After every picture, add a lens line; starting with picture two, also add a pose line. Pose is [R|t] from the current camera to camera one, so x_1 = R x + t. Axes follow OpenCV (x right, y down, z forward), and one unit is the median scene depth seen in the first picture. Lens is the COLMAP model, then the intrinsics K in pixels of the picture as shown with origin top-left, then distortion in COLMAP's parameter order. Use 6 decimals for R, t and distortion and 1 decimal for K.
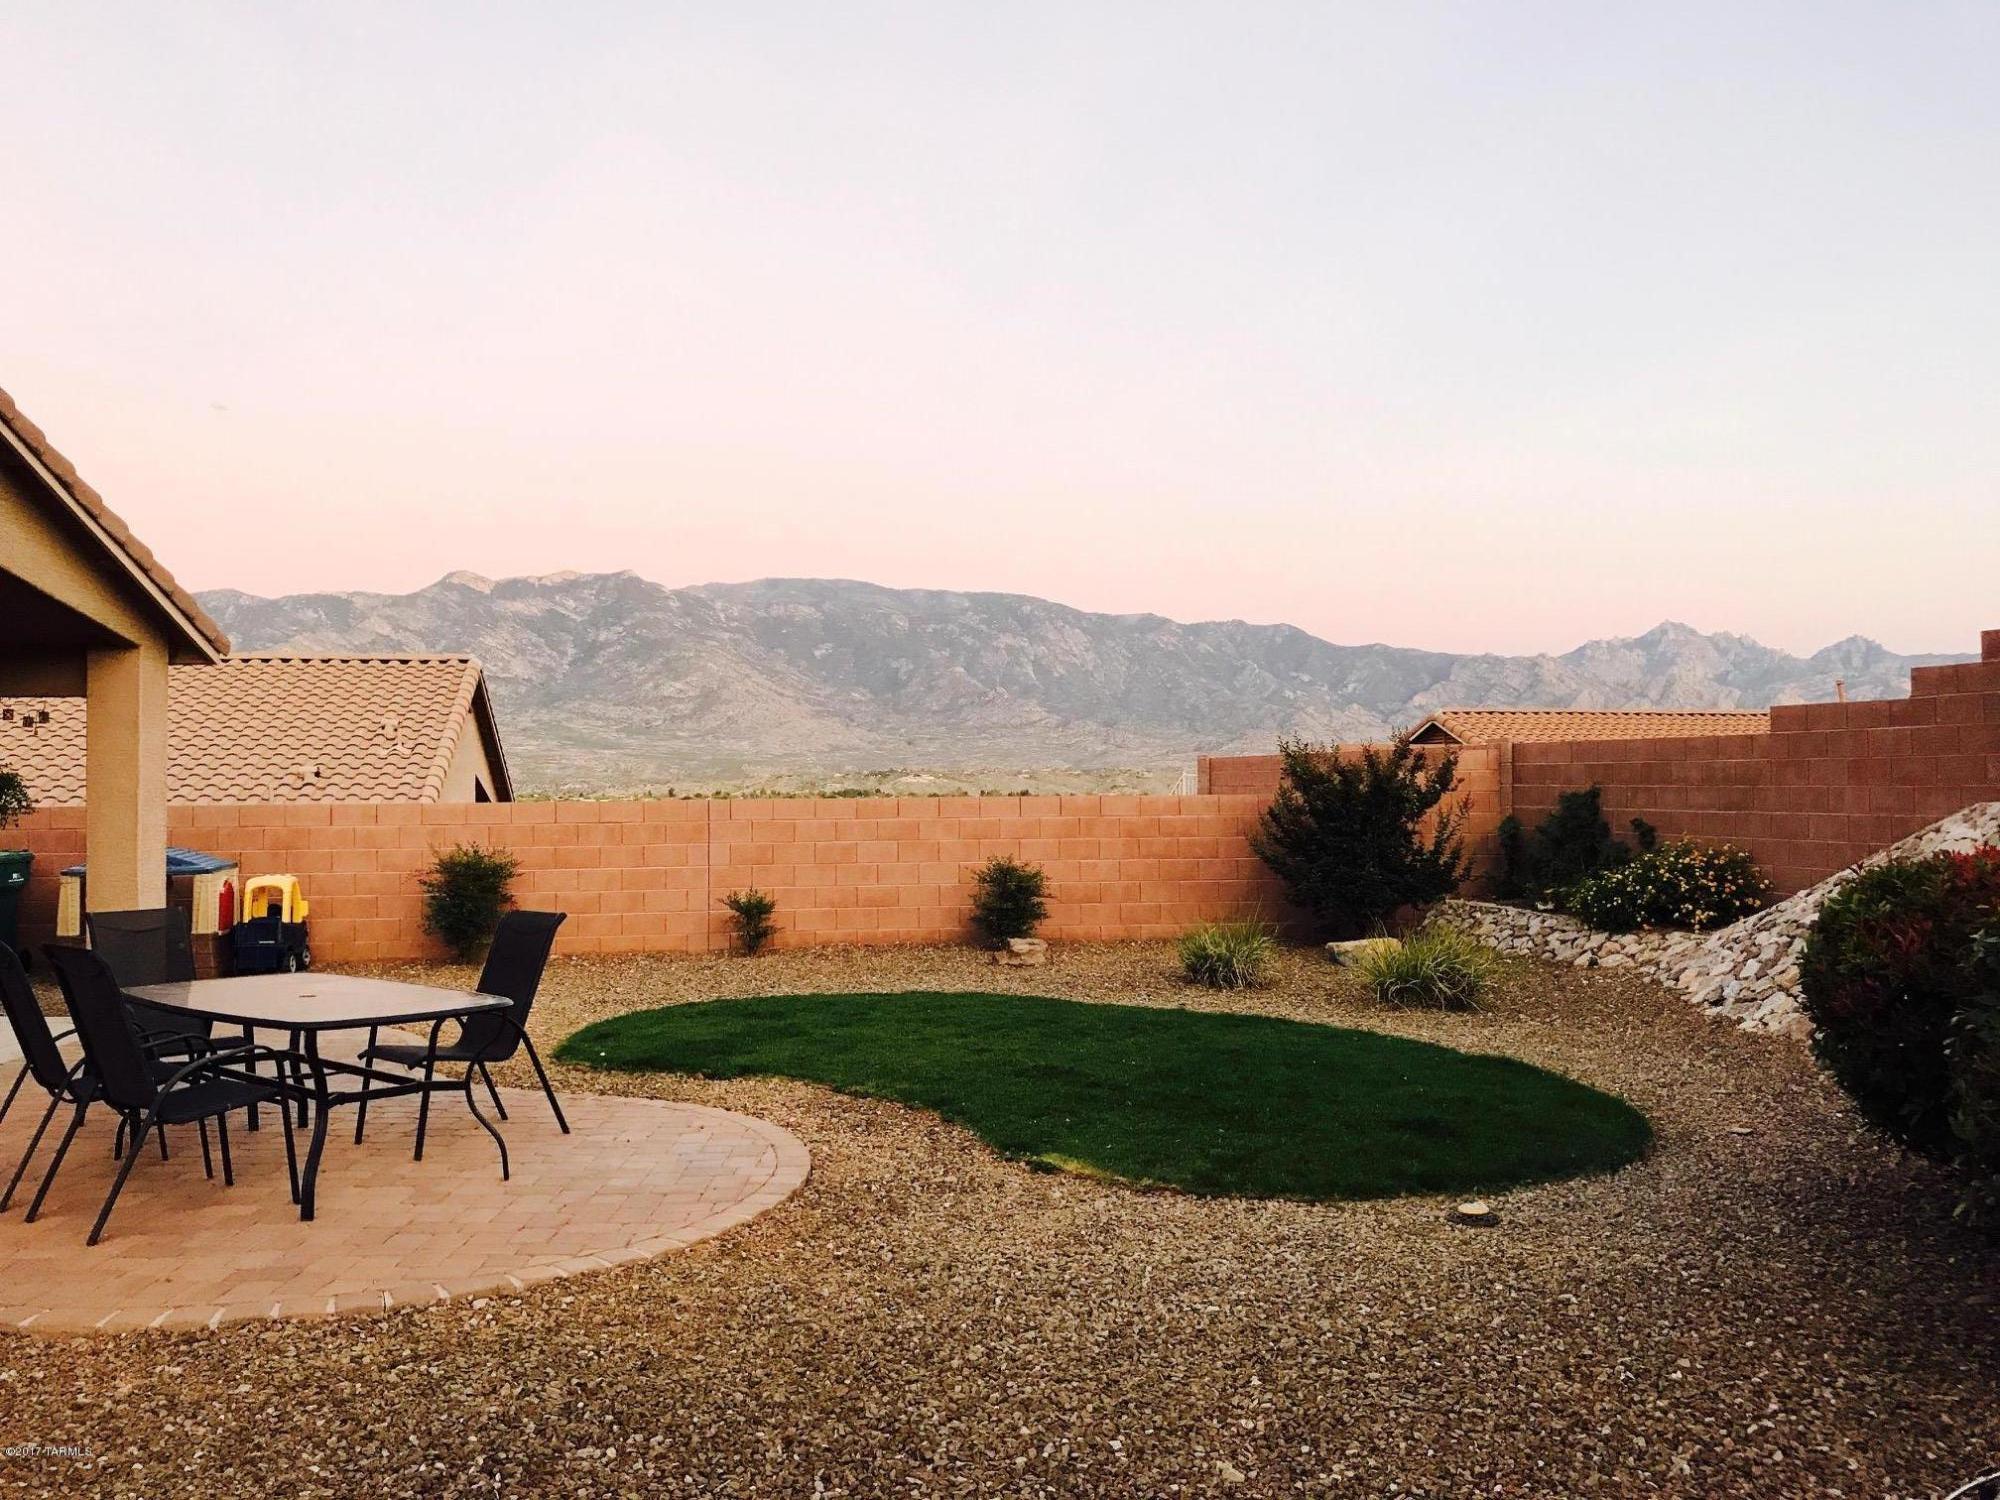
lens RADIAL K [[1623.1, 0, 990.6], [0, 1623.1, 740.5], [0, 0, 1]] dist [0.126821, -0.419756]
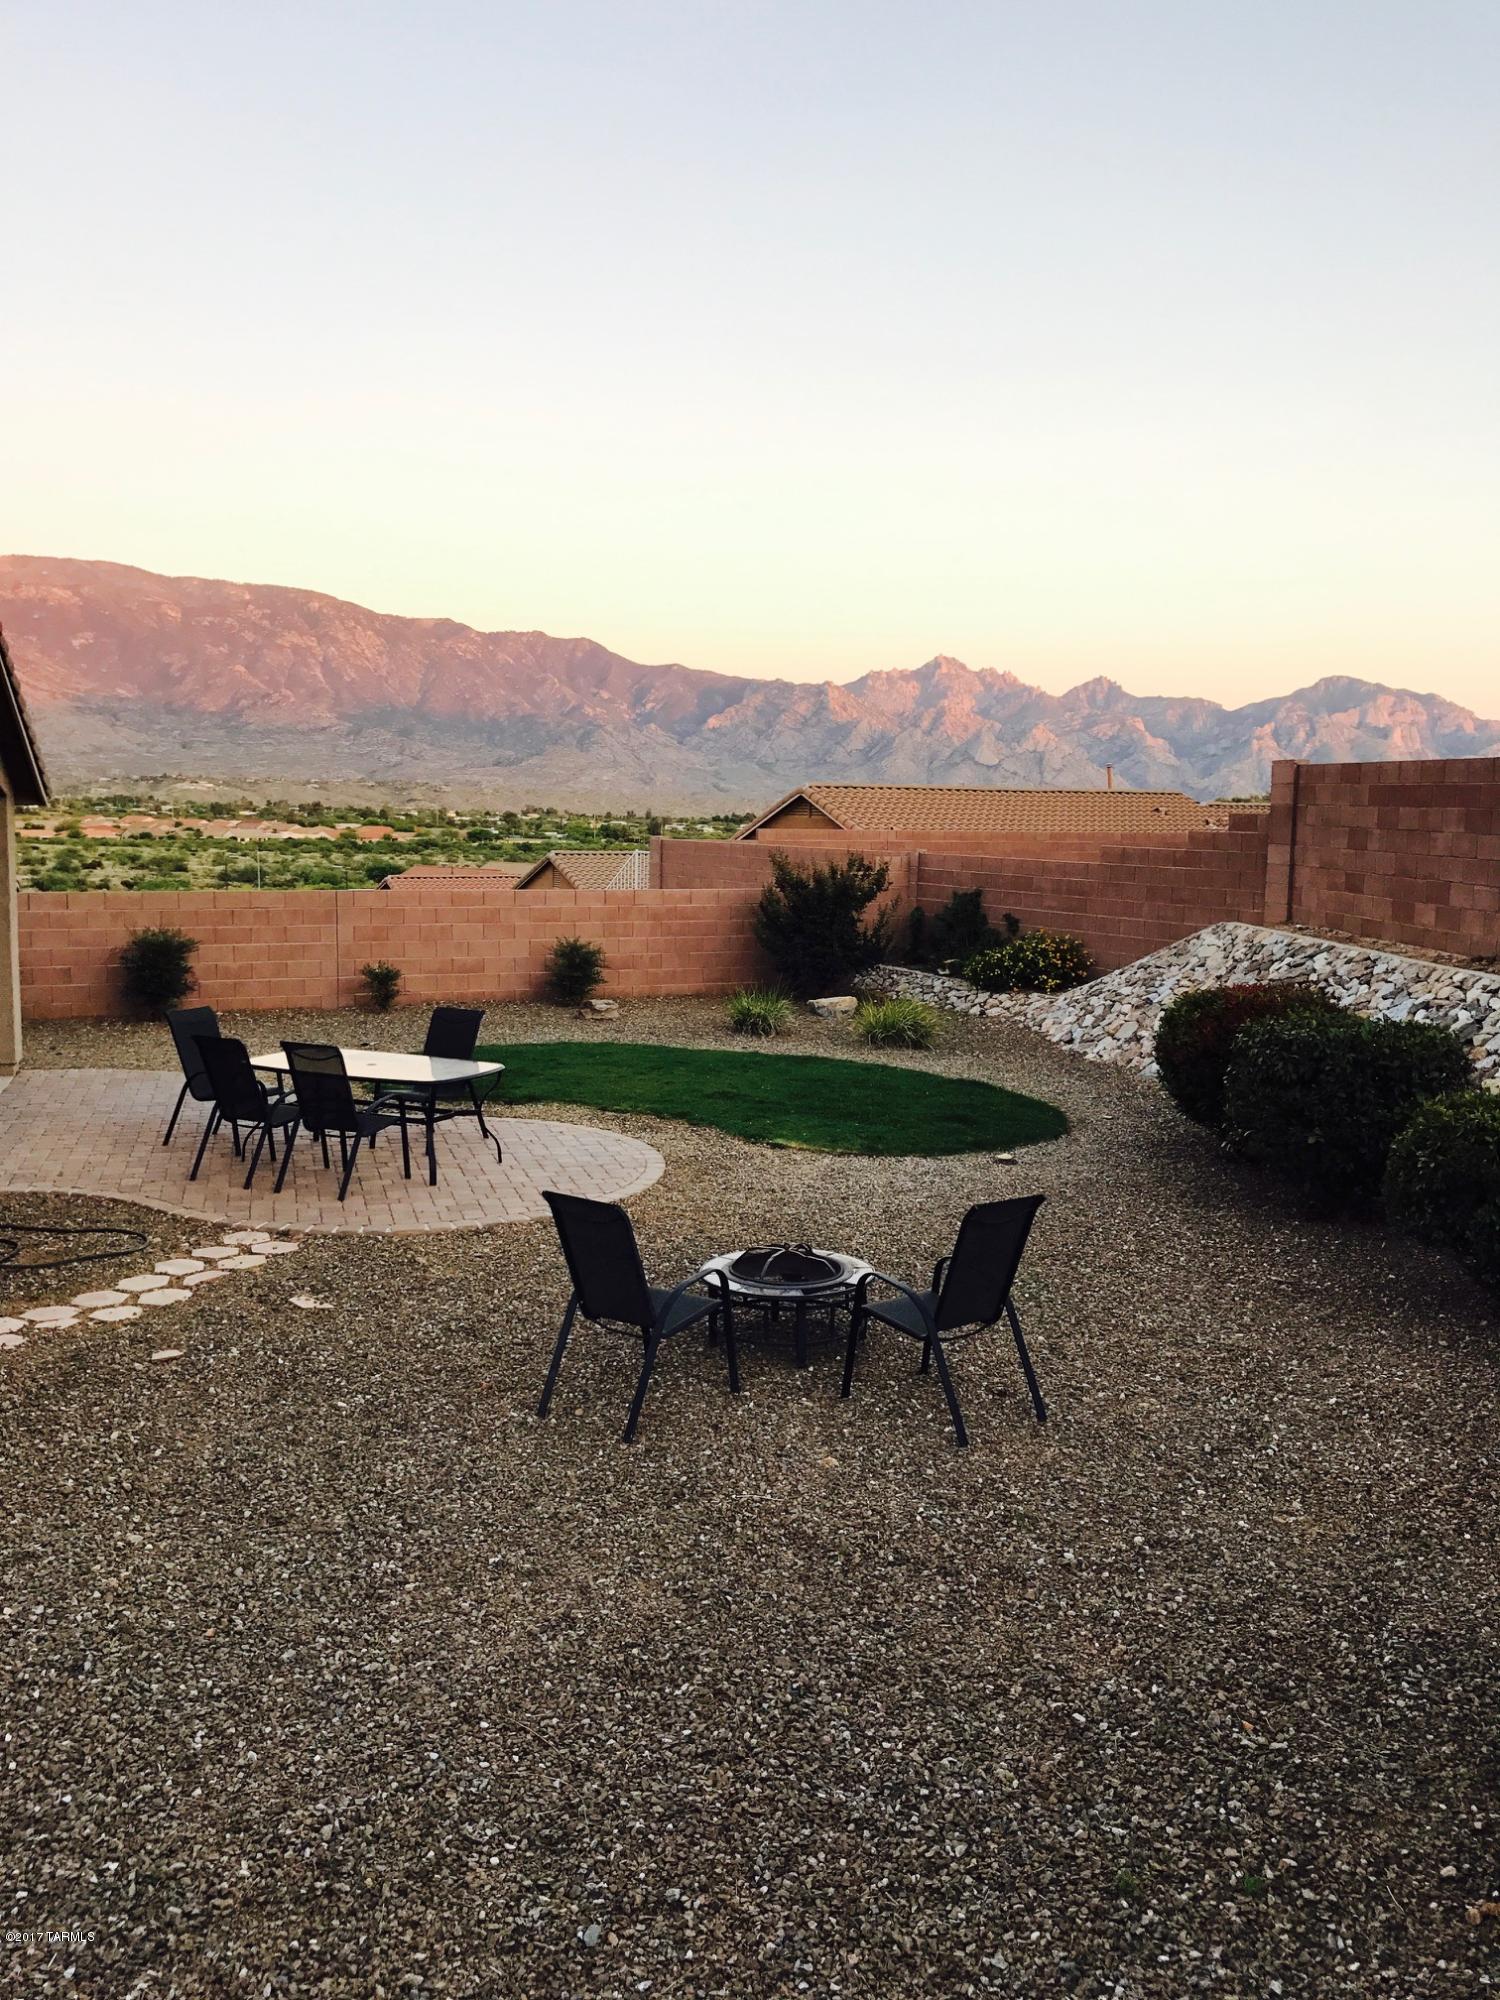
lens RADIAL K [[1623.1, 0, 750.0], [0, 1623.1, 1000.0], [0, 0, 1]] dist [0.126821, -0.419756]
pose [[0.960567, -0.008453, 0.277921, -0.248449], [-0.032948, 0.989035, 0.143956, -0.082961], [-0.276090, -0.147436, 0.949756, -0.355742]]
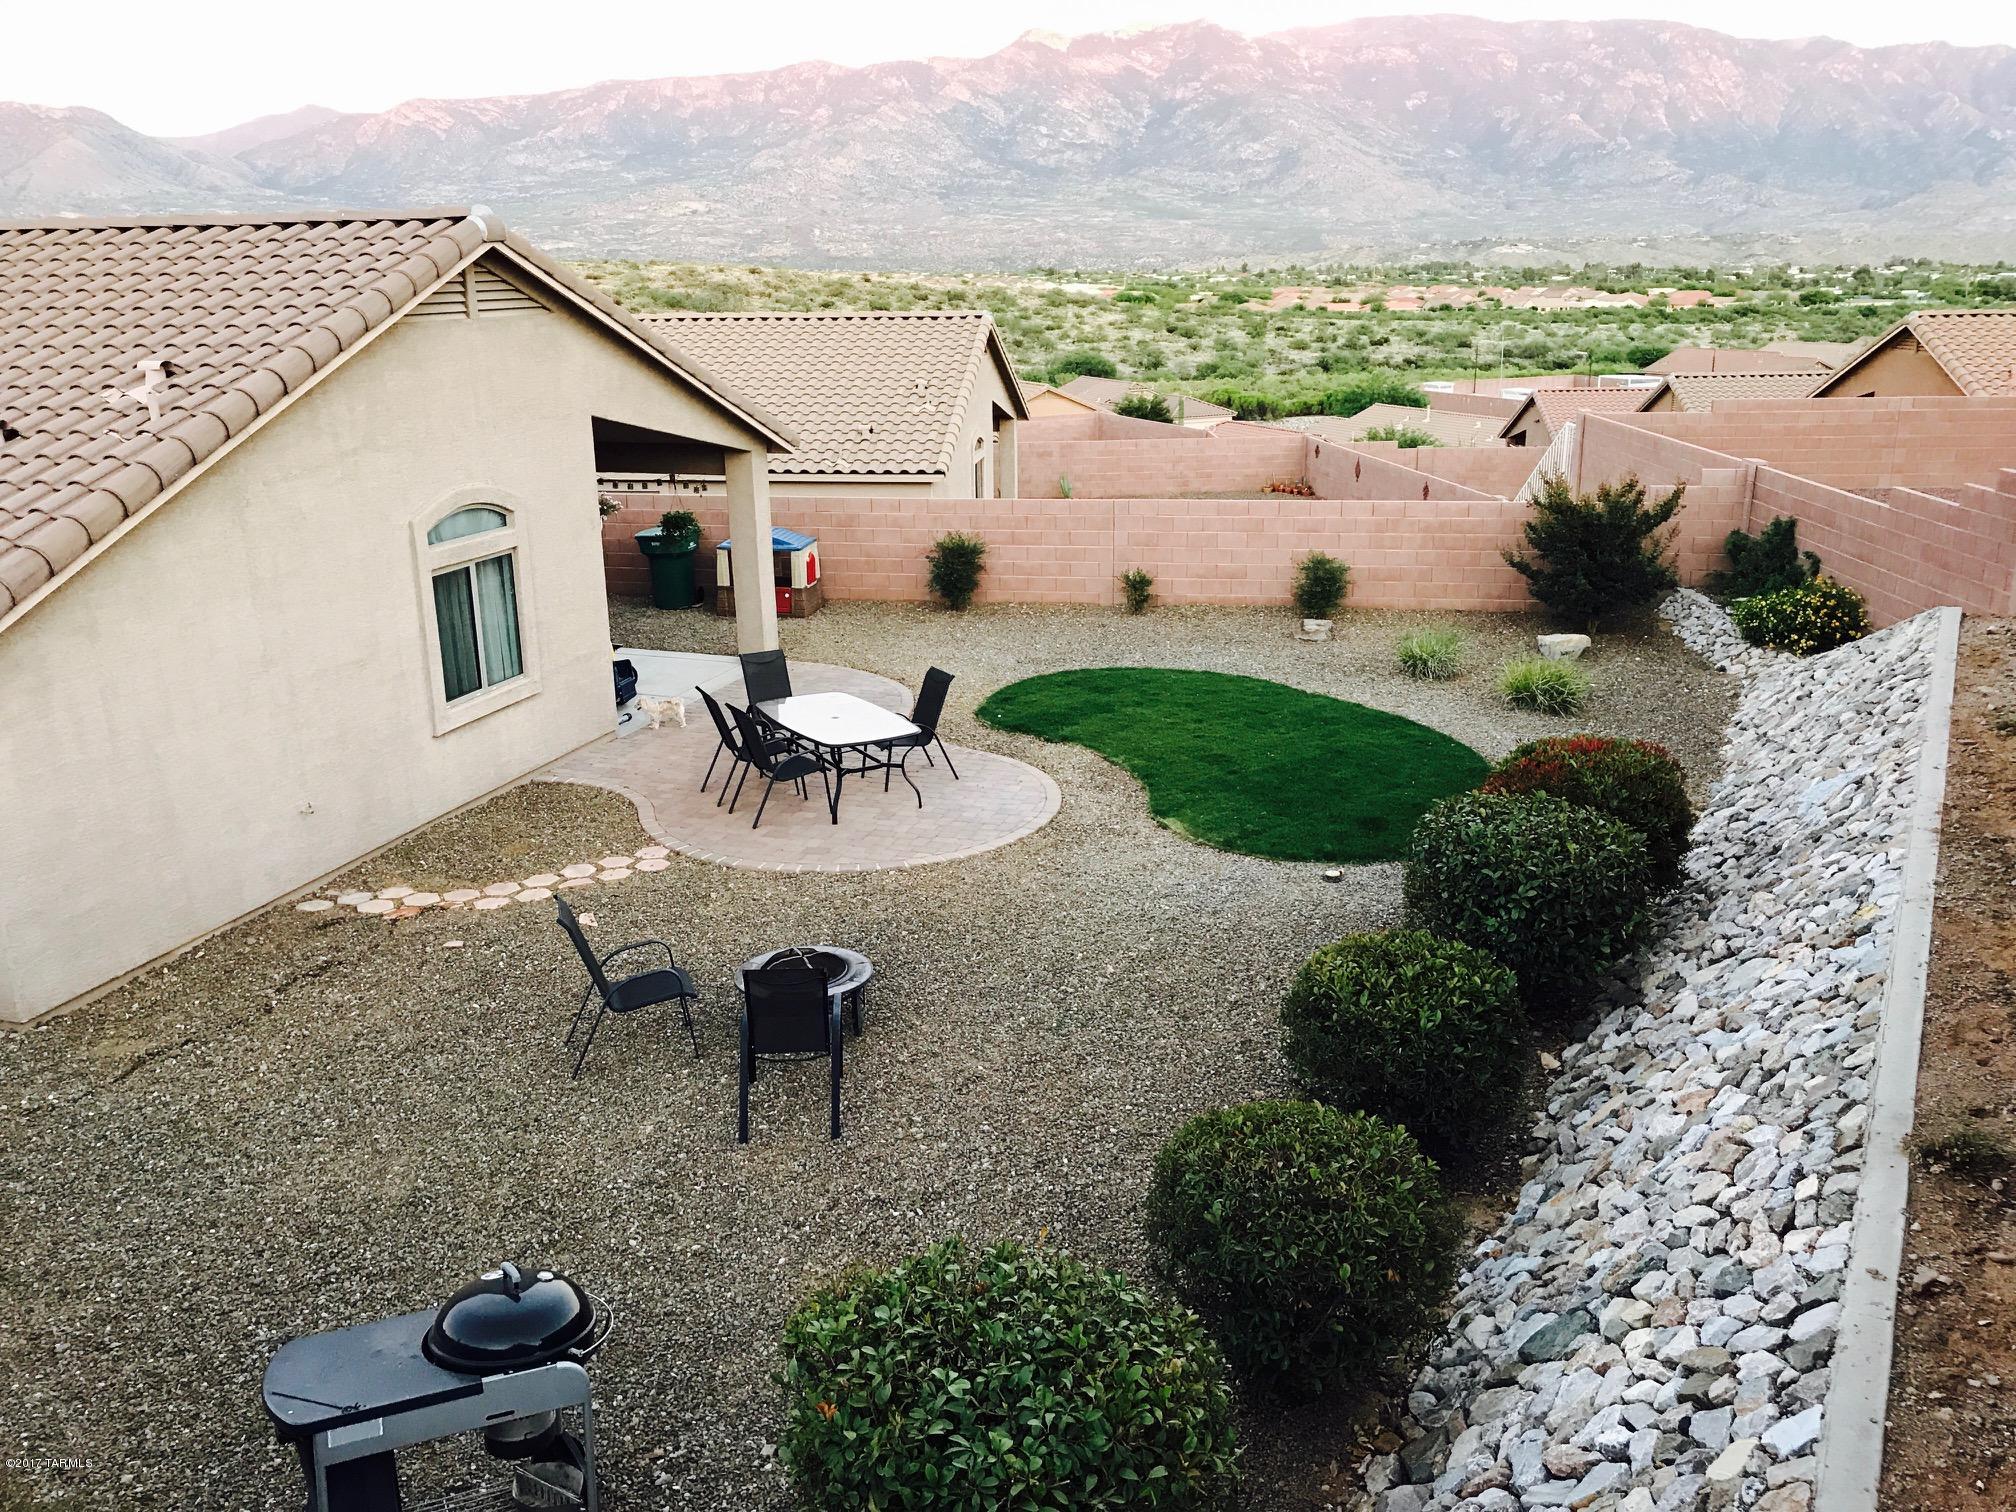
lens RADIAL K [[1645.2, 0, 1008.0], [0, 1645.2, 756.0], [0, 0, 1]] dist [0.007630, 0.006303]
pose [[0.945530, 0.087143, -0.313654, 0.234757], [0.016691, 0.949260, 0.314049, -0.228834], [0.325106, -0.302178, 0.896100, -0.430557]]
